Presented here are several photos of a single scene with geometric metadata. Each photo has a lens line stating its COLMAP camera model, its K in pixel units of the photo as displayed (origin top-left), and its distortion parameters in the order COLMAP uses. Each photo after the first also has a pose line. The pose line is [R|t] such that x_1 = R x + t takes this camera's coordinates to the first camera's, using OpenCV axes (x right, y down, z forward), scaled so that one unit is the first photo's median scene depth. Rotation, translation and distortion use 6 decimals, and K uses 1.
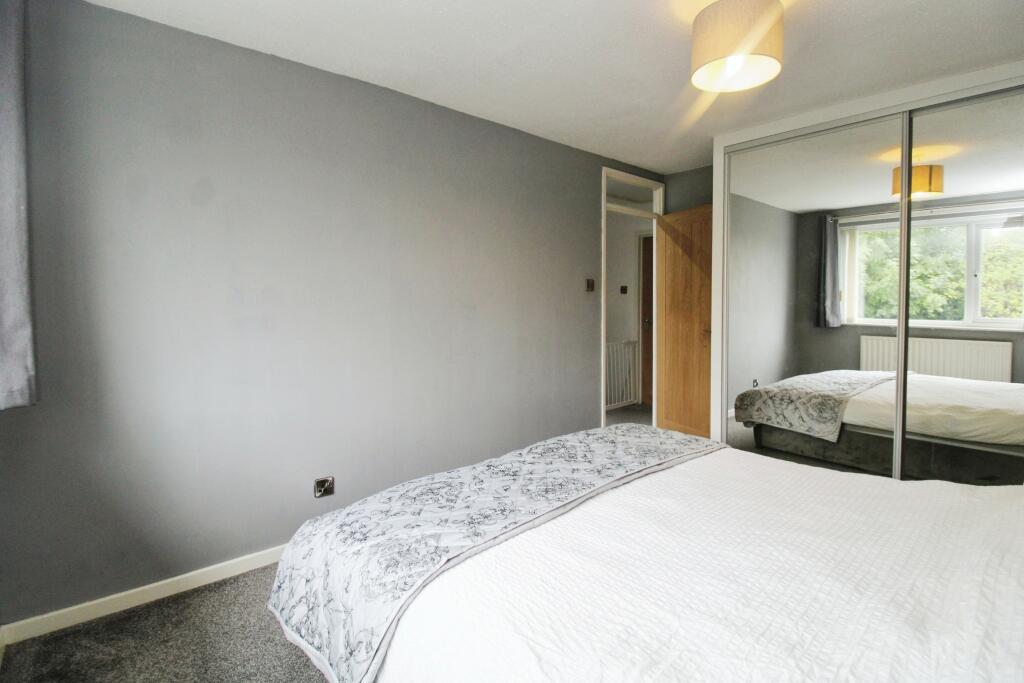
lens RADIAL K [[483.3, 0, 514.0], [0, 483.3, 308.0], [0, 0, 1]] dist [-0.000486, -0.015997]
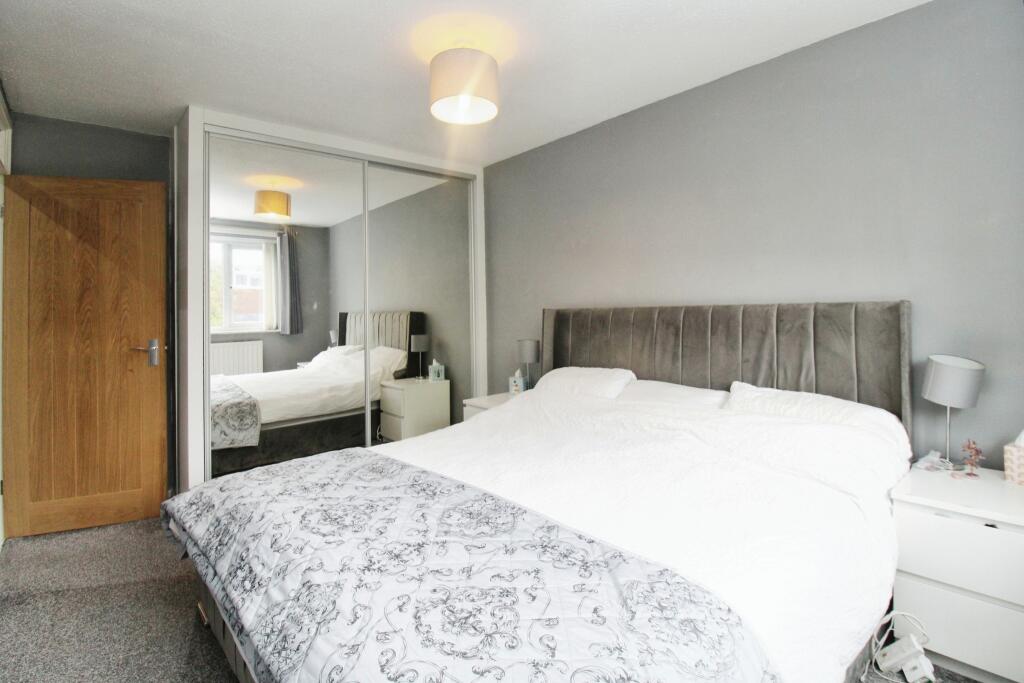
lens RADIAL K [[483.3, 0, 514.0], [0, 483.3, 308.0], [0, 0, 1]] dist [-0.000486, -0.015997]
pose [[0.003240, -0.007580, 0.999966, -0.612145], [0.044370, 0.998988, 0.007429, 0.008359], [-0.999010, 0.044344, 0.003573, 0.763218]]
